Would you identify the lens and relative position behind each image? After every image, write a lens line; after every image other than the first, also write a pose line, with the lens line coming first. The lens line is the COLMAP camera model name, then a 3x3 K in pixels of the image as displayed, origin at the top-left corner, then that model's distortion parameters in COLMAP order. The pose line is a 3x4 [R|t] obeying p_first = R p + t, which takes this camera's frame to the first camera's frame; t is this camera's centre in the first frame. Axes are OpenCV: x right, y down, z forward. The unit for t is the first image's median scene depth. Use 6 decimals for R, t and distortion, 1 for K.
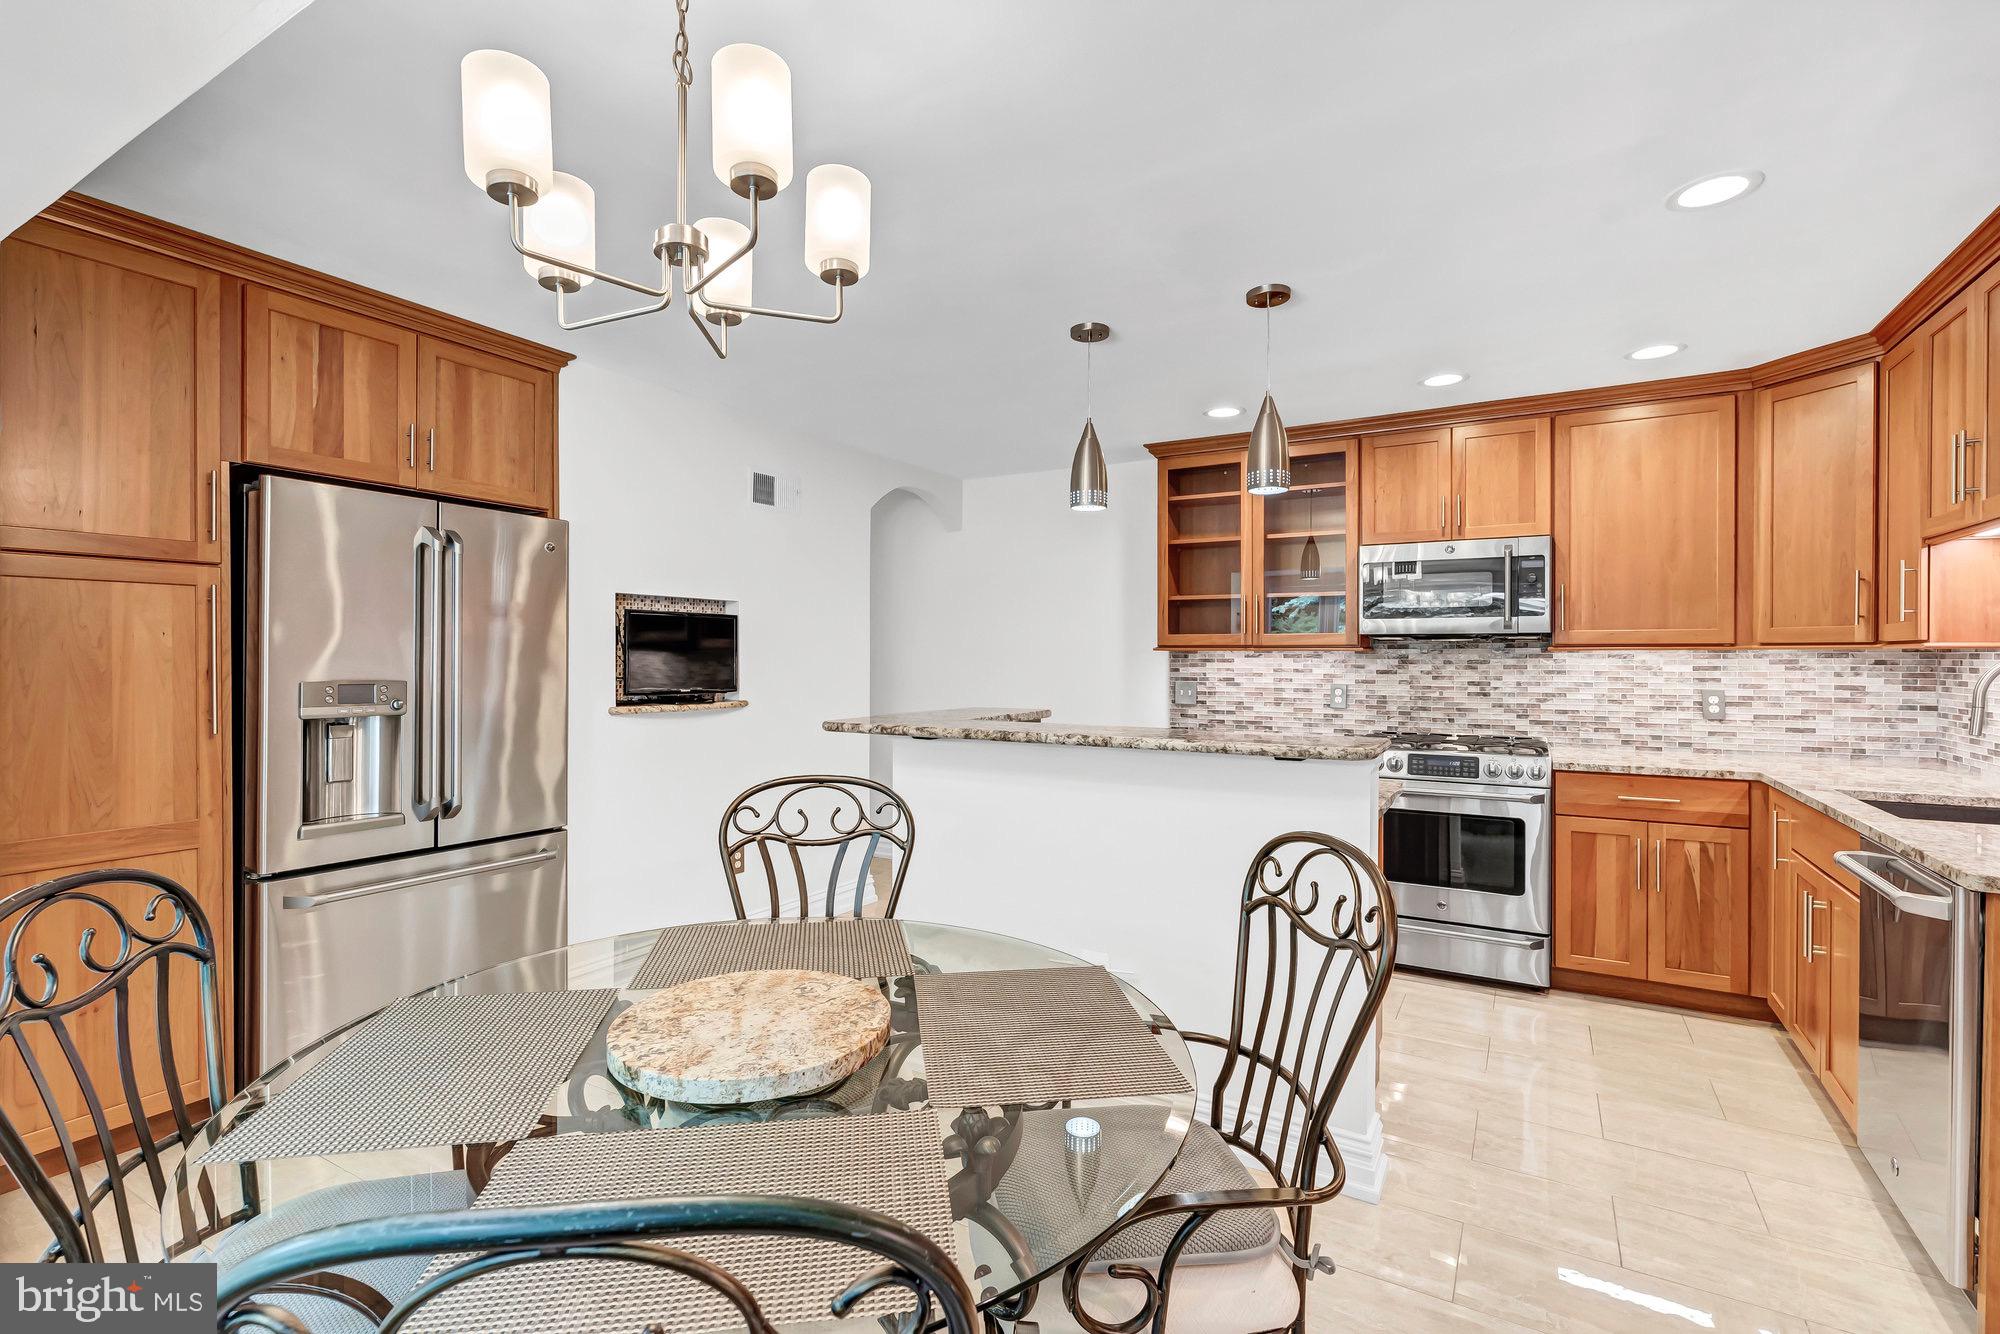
lens RADIAL K [[910.5, 0, 1005.0], [0, 910.5, 667.0], [0, 0, 1]] dist [-0.000016, -0.000538]
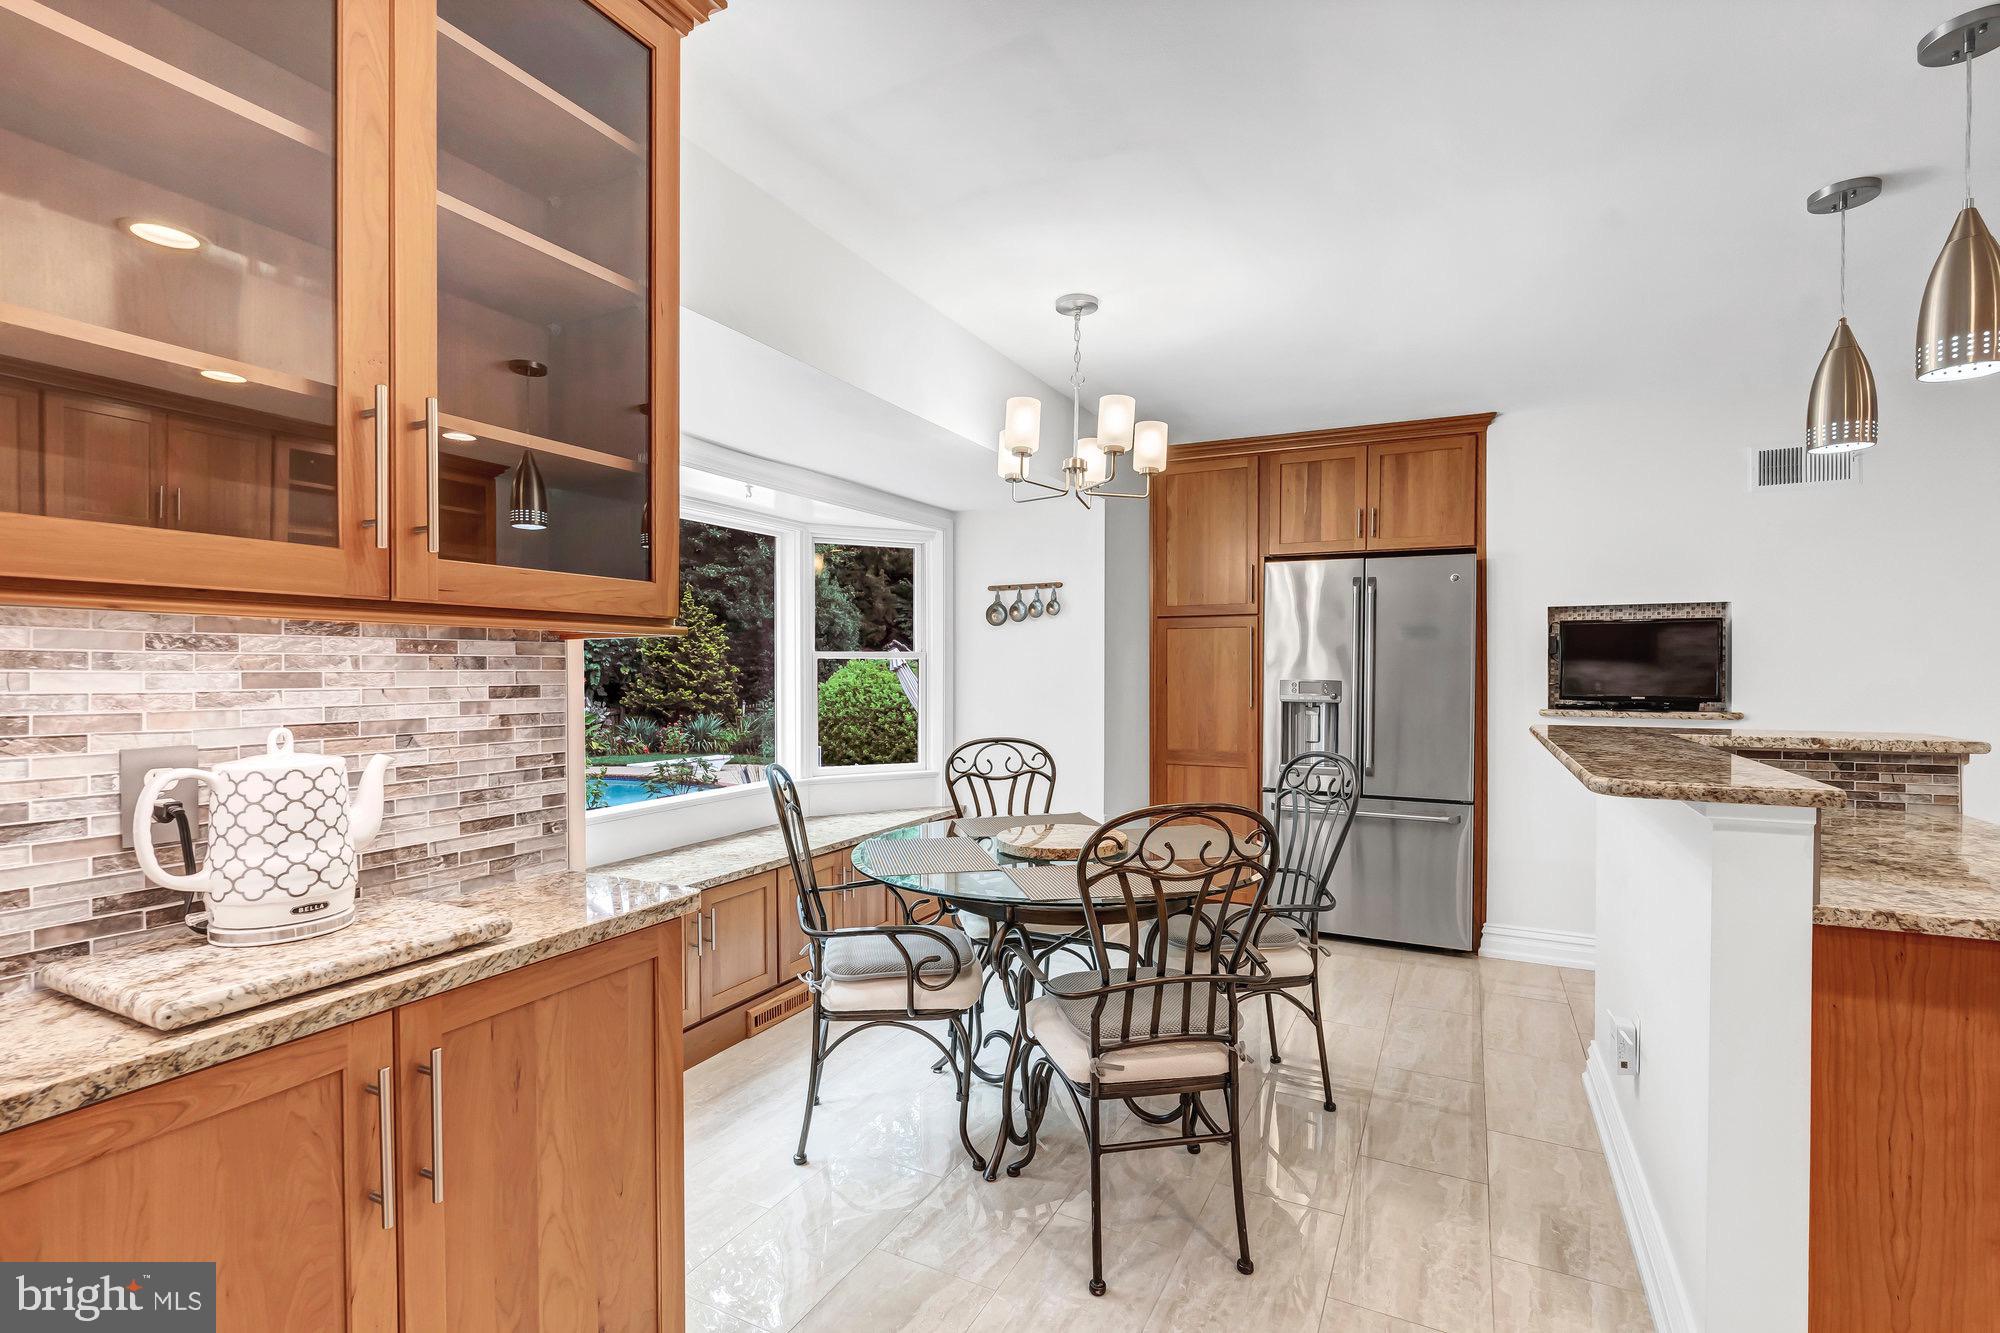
lens RADIAL K [[911.4, 0, 1003.8], [0, 911.4, 677.4], [0, 0, 1]] dist [0.000714, 0.000081]
pose [[0.056489, 0.007442, -0.998376, 0.607213], [-0.010574, 0.999921, 0.006855, 0.003788], [0.998347, 0.010170, 0.056563, 0.255698]]
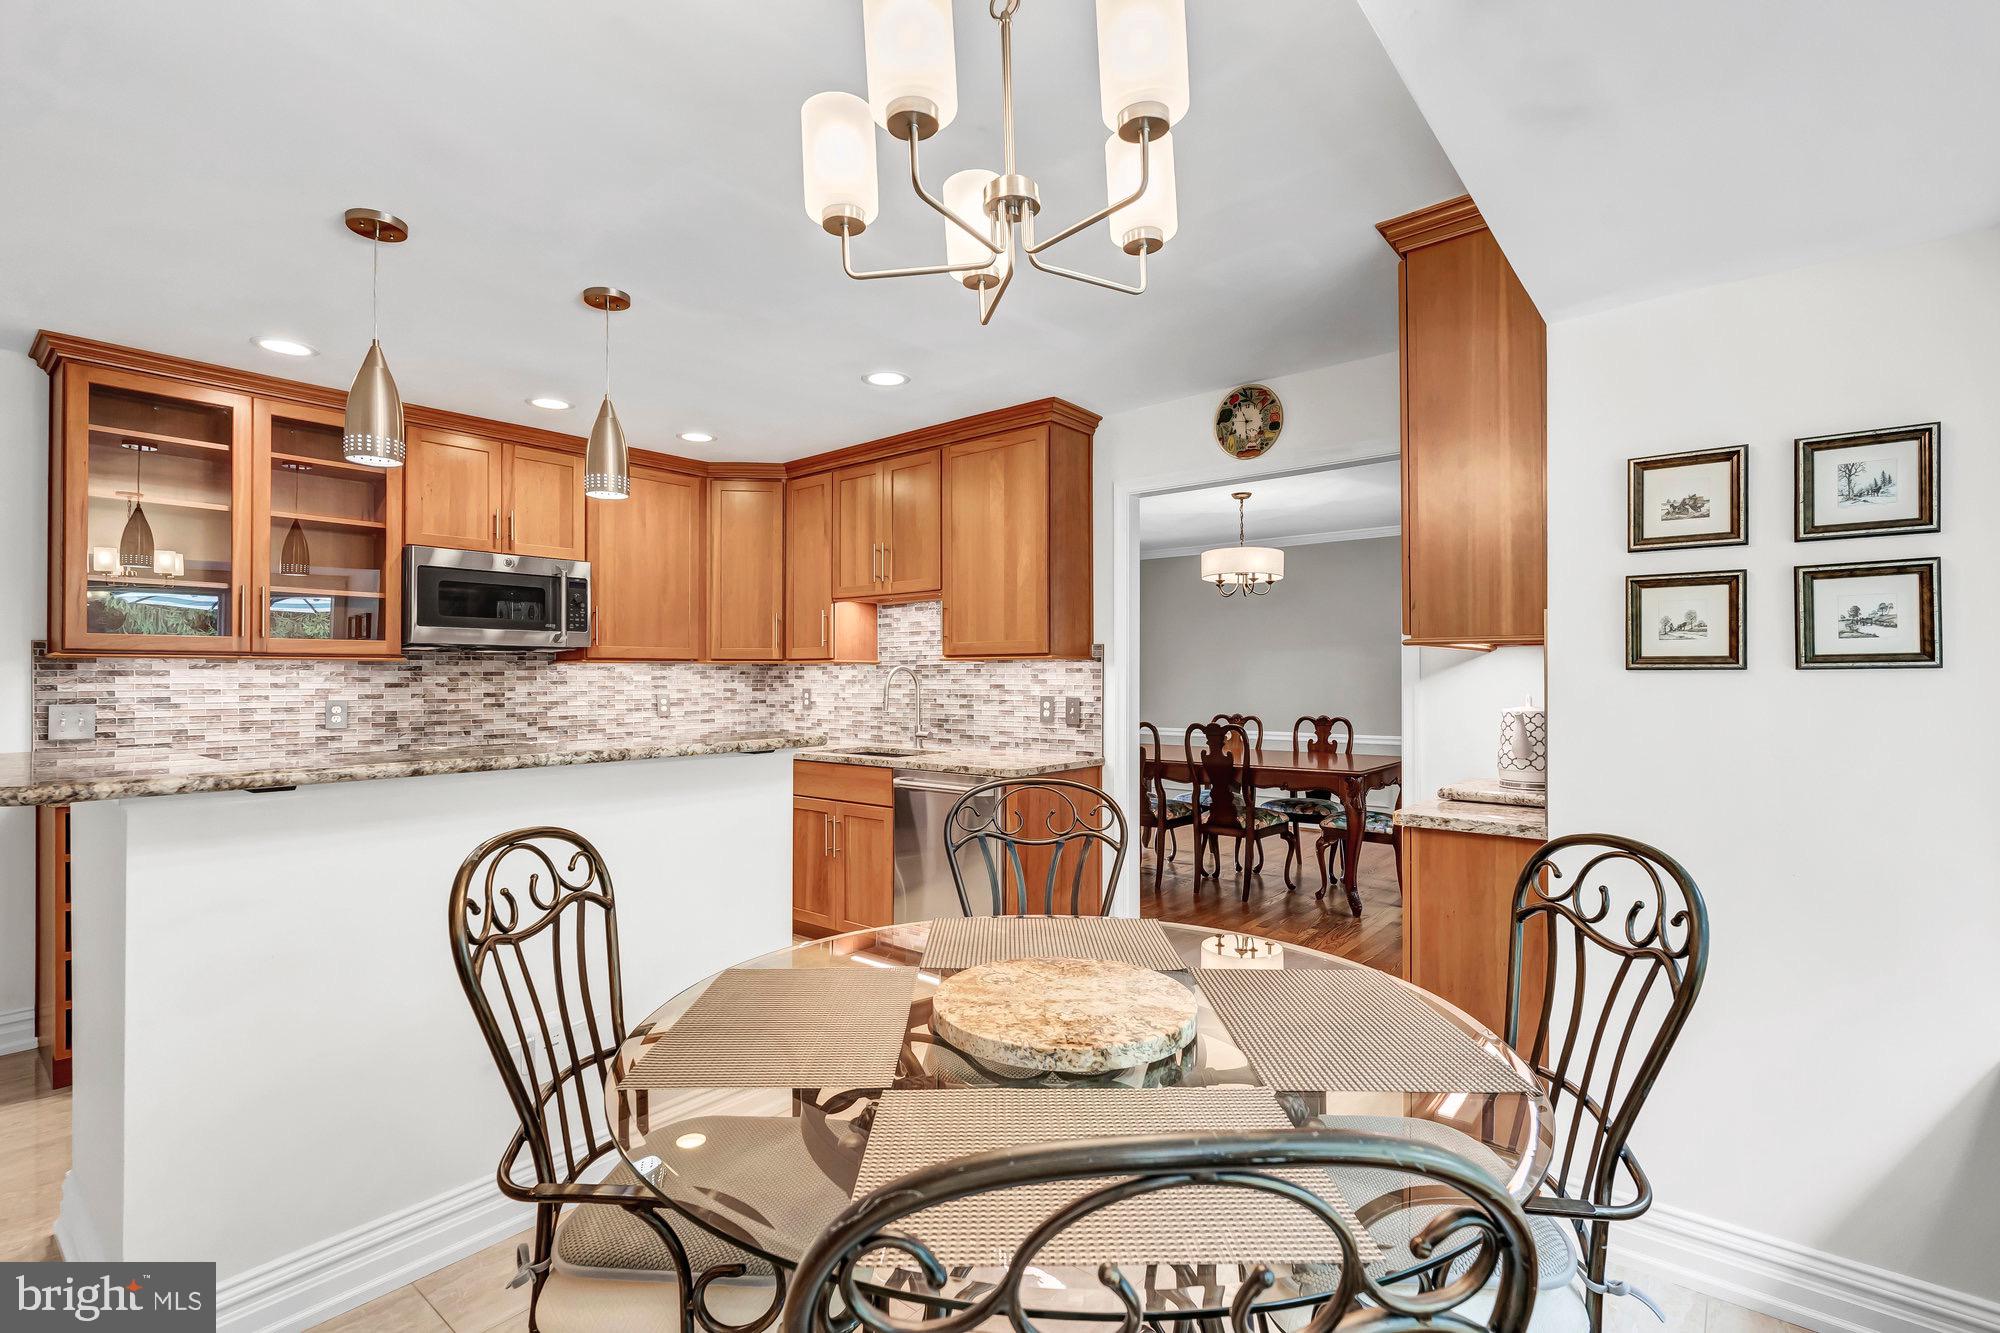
lens RADIAL K [[910.5, 0, 1005.0], [0, 910.5, 666.5], [0, 0, 1]] dist [-0.000016, -0.000538]
pose [[0.153730, 0.008316, 0.988078, -0.448987], [0.014684, 0.999835, -0.010700, 0.006489], [-0.988004, 0.016153, 0.153583, 0.308143]]
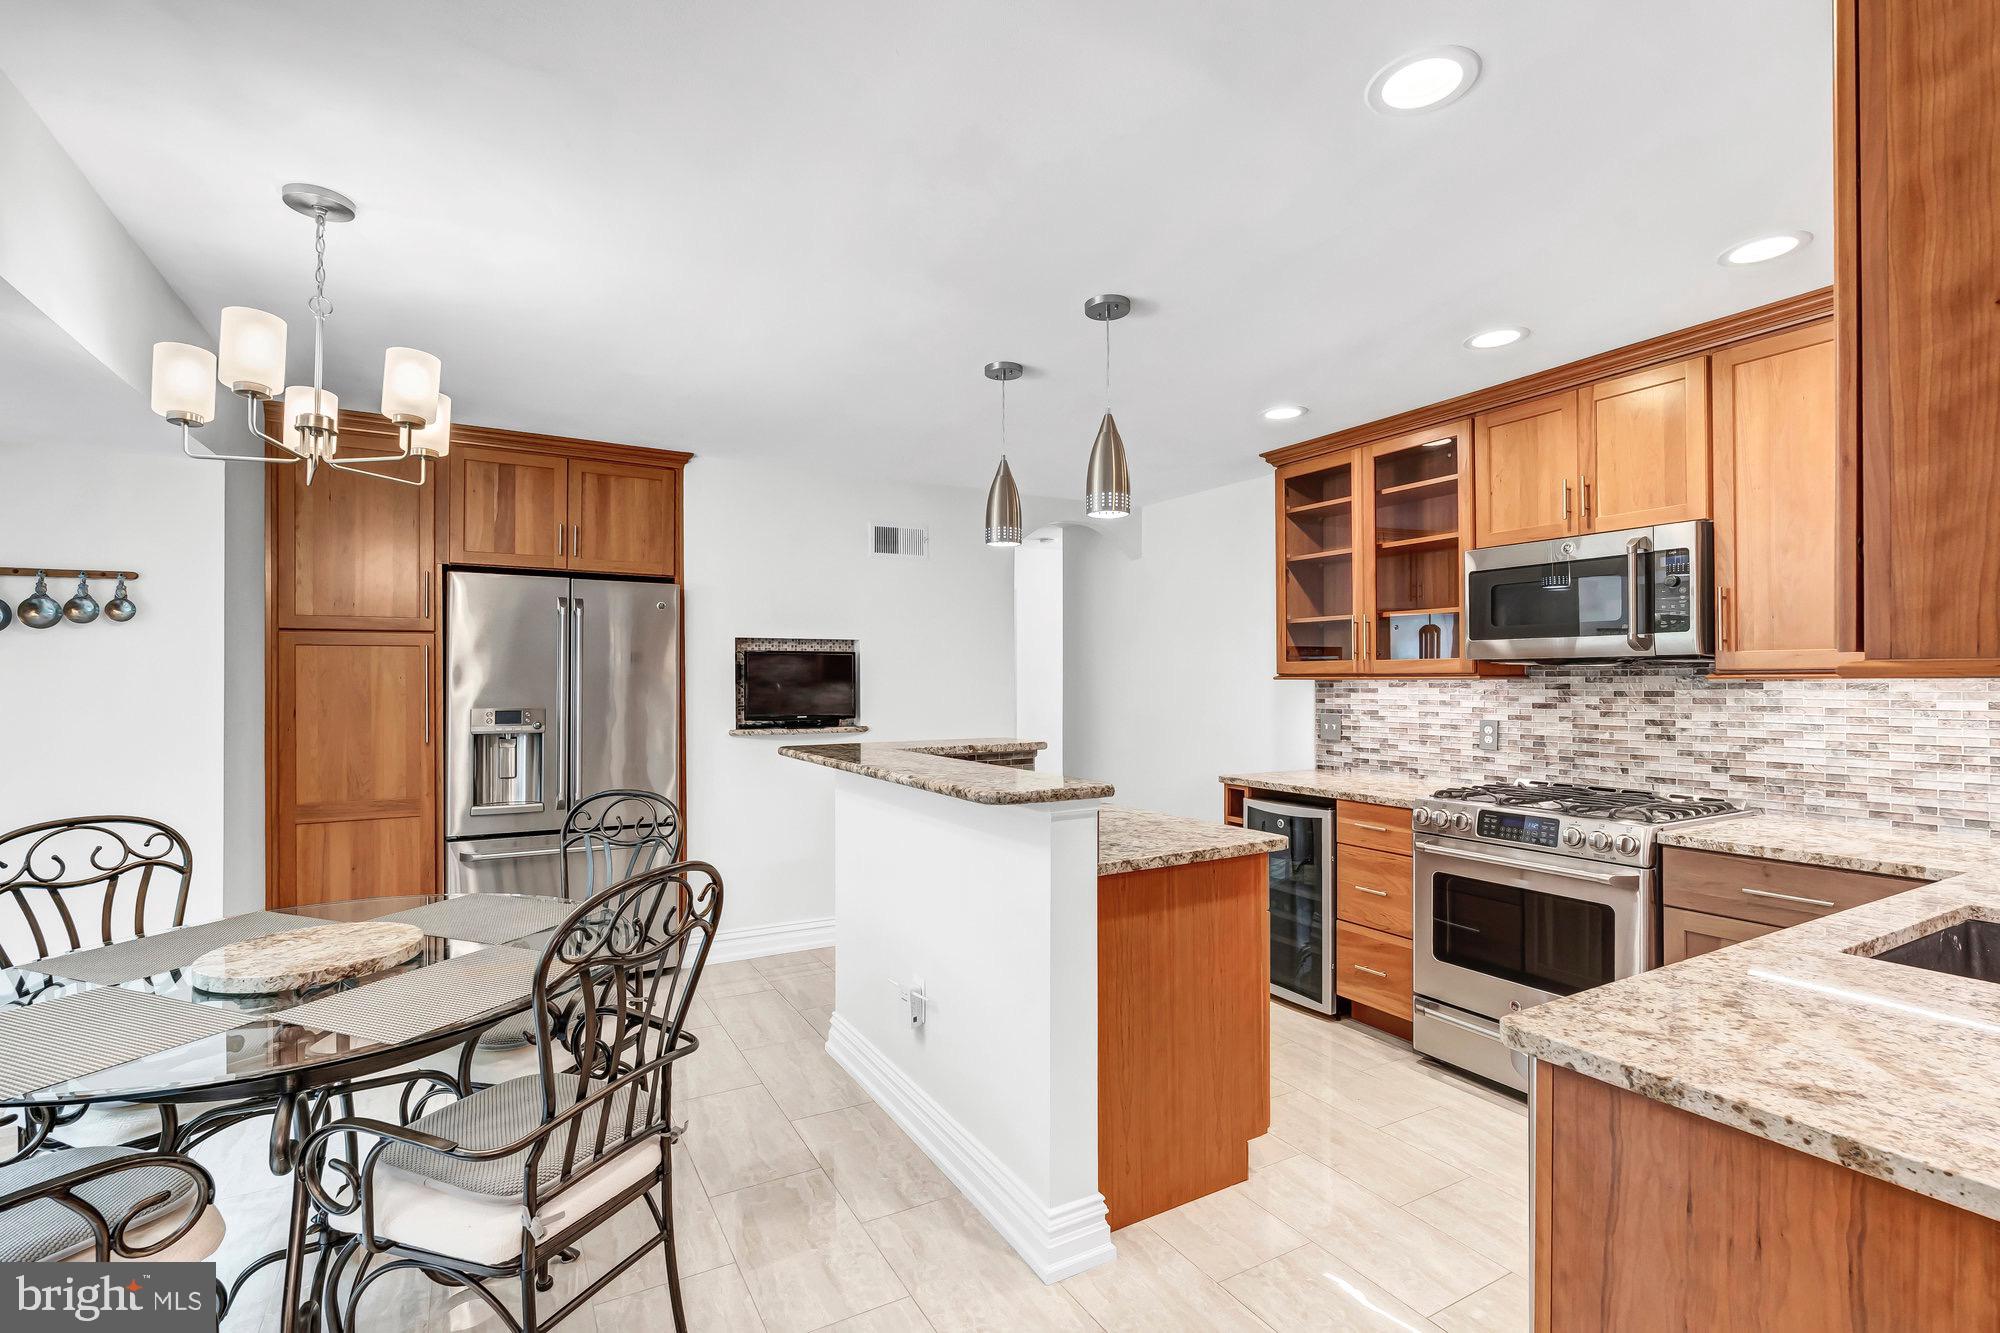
lens RADIAL K [[918.8, 0, 1006.2], [0, 918.8, 678.6], [0, 0, 1]] dist [-0.001831, -0.000403]
pose [[0.866142, -0.006286, -0.499759, 0.483844], [0.000074, 0.999923, -0.012448, -0.009535], [0.499798, 0.010744, 0.866075, 0.094849]]
